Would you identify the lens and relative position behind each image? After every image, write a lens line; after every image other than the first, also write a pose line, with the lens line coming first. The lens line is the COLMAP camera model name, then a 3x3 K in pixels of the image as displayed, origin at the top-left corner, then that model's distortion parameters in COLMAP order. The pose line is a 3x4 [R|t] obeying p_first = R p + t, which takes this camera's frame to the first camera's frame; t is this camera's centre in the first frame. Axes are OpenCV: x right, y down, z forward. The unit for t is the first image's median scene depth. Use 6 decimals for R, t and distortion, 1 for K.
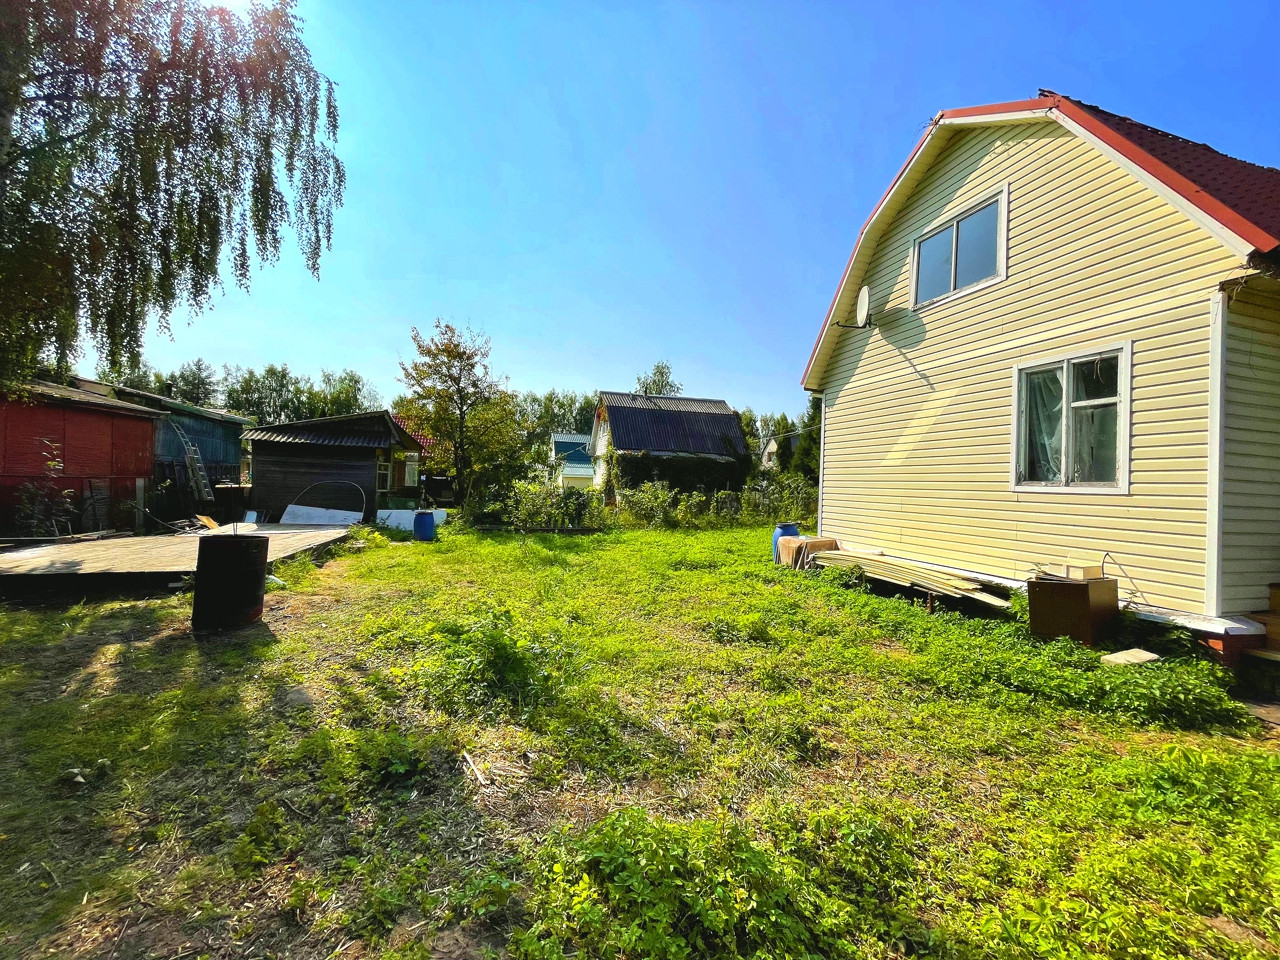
lens RADIAL K [[521.1, 0, 642.2], [0, 521.1, 477.0], [0, 0, 1]] dist [-0.002798, -0.000623]
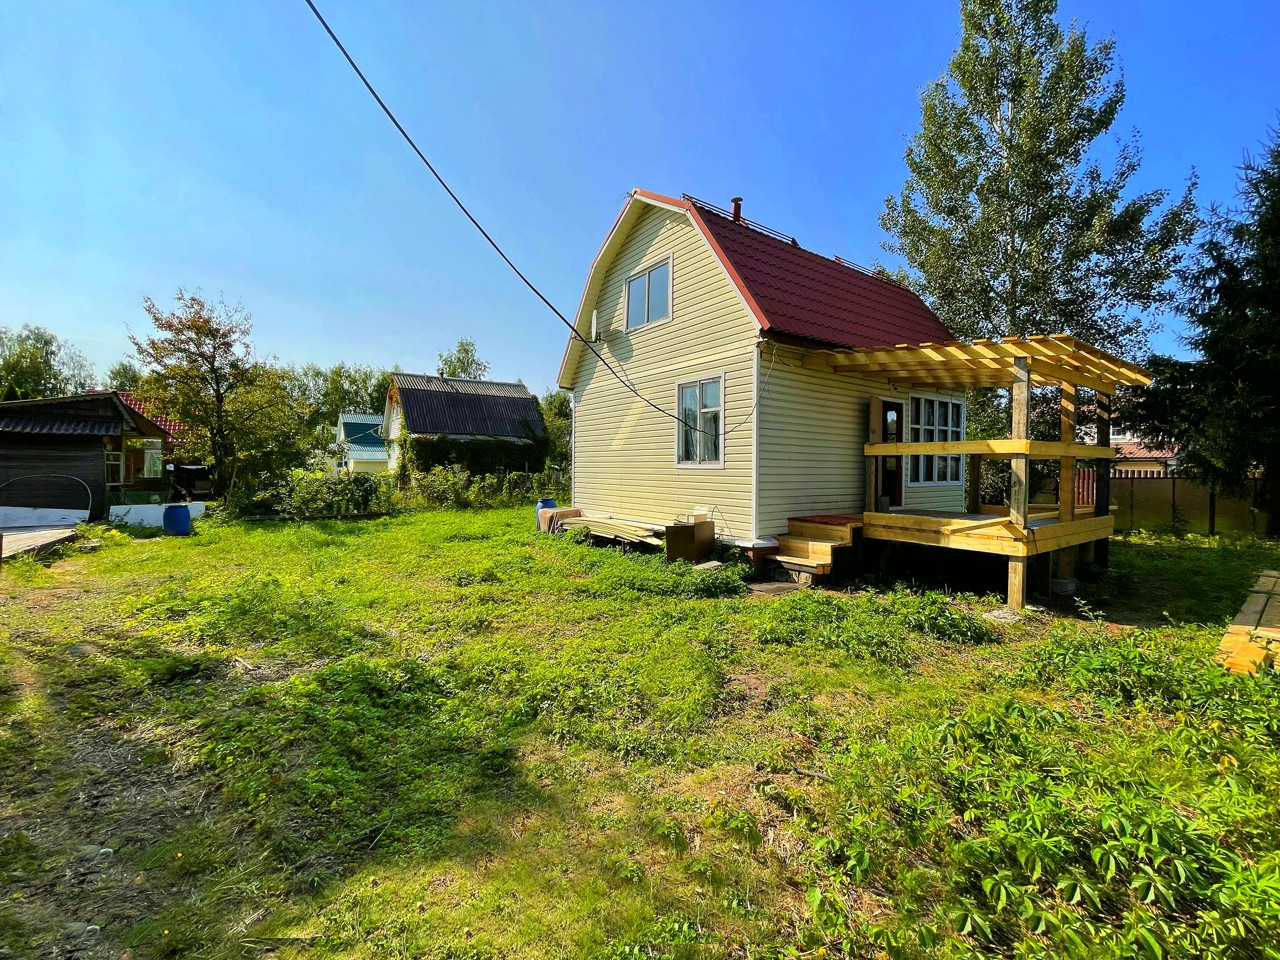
lens RADIAL K [[521.1, 0, 639.0], [0, 521.1, 479.7], [0, 0, 1]] dist [-0.002798, -0.000623]
pose [[0.941815, -0.035892, 0.334209, 0.067178], [0.021210, 0.998647, 0.047477, -0.006408], [-0.335461, -0.037626, 0.941303, -0.195189]]
